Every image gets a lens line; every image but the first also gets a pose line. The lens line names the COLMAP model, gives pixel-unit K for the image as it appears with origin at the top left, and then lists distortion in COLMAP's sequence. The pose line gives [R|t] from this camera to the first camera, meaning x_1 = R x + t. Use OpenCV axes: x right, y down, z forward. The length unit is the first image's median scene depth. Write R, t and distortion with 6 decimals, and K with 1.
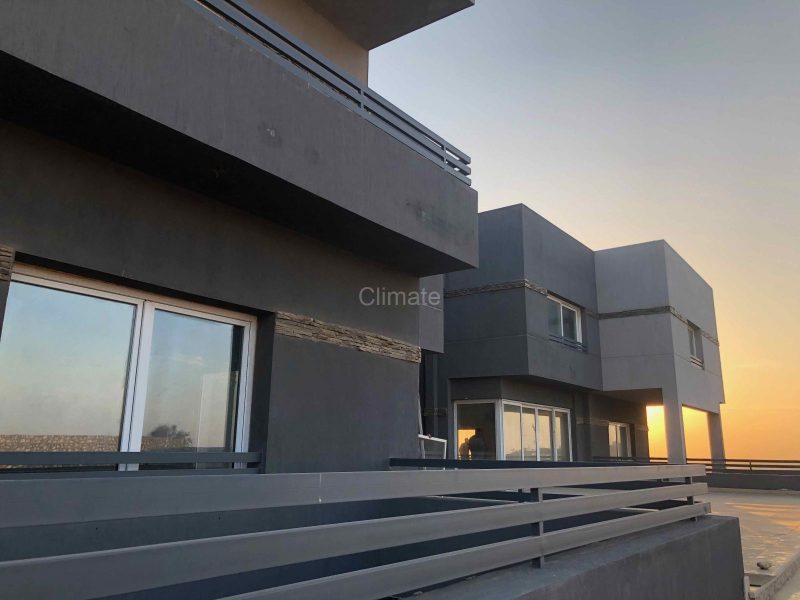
lens RADIAL K [[659.2, 0, 399.4], [0, 659.2, 290.2], [0, 0, 1]] dist [0.048487, -0.068064]
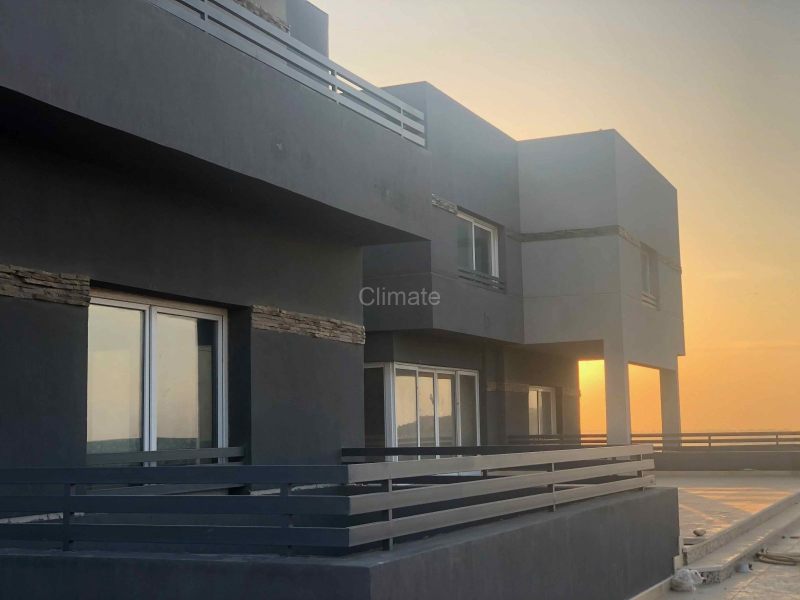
lens RADIAL K [[1204.2, 0, 400.0], [0, 1204.2, 300.0], [0, 0, 1]] dist [0.009639, -0.012807]
pose [[0.977158, -0.007782, 0.212371, -0.110053], [-0.019783, 0.991658, 0.127366, -0.065110], [-0.211591, -0.128658, 0.968853, -0.241246]]
